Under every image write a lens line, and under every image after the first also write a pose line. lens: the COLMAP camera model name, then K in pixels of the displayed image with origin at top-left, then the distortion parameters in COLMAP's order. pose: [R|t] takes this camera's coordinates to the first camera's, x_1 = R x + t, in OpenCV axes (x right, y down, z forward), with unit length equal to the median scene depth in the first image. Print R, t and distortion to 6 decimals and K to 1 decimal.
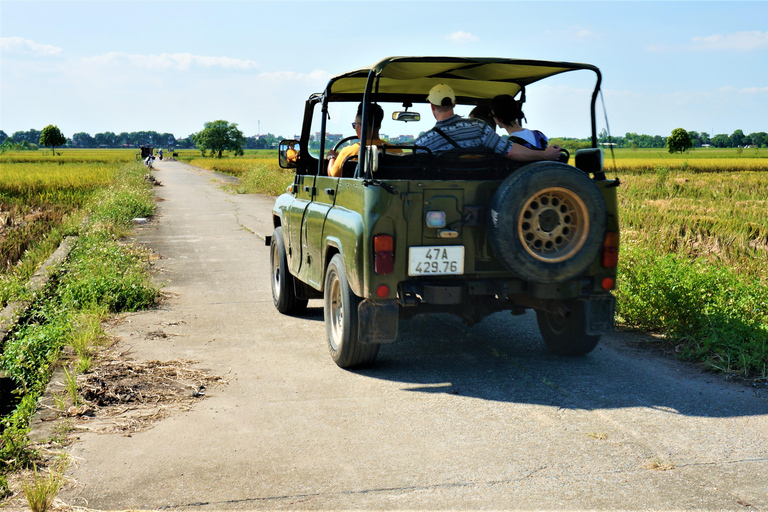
lens RADIAL K [[886.8, 0, 383.8], [0, 886.8, 245.7], [0, 0, 1]] dist [-0.054653, -0.014244]
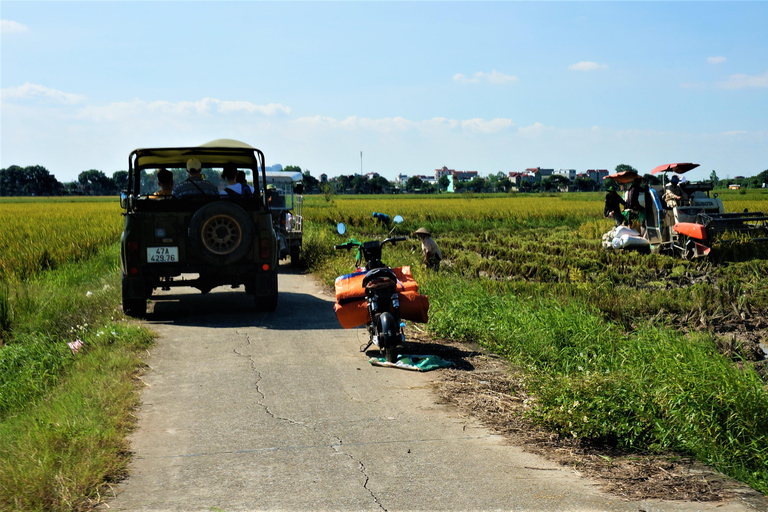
lens RADIAL K [[886.8, 0, 383.8], [0, 886.8, 245.7], [0, 0, 1]] dist [-0.054653, -0.014244]
pose [[0.999110, -0.016219, -0.038939, 0.604846], [0.014798, 0.999224, -0.036497, 0.073635], [0.039501, 0.035888, 0.998575, -0.867565]]
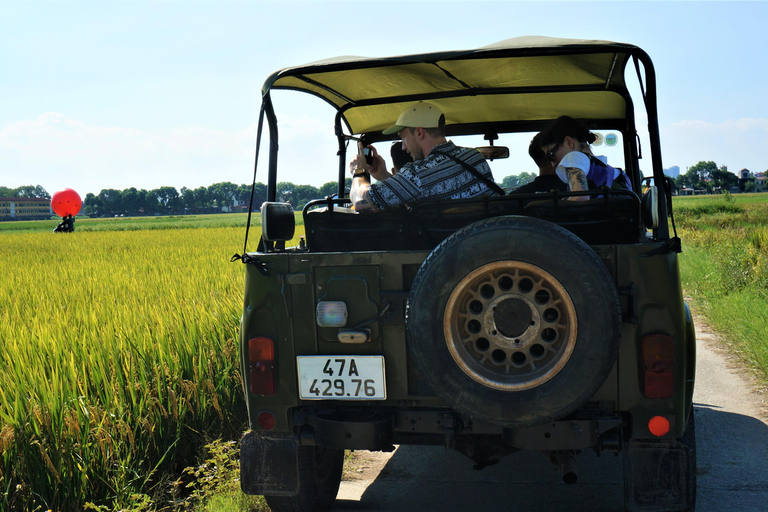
lens RADIAL K [[886.8, 0, 383.8], [0, 886.8, 245.7], [0, 0, 1]] dist [-0.054653, -0.014244]
pose [[0.891667, -0.019130, -0.452288, 0.375865], [-0.004488, 0.998684, -0.051088, -0.045445], [0.452670, 0.047583, 0.890408, 0.441814]]
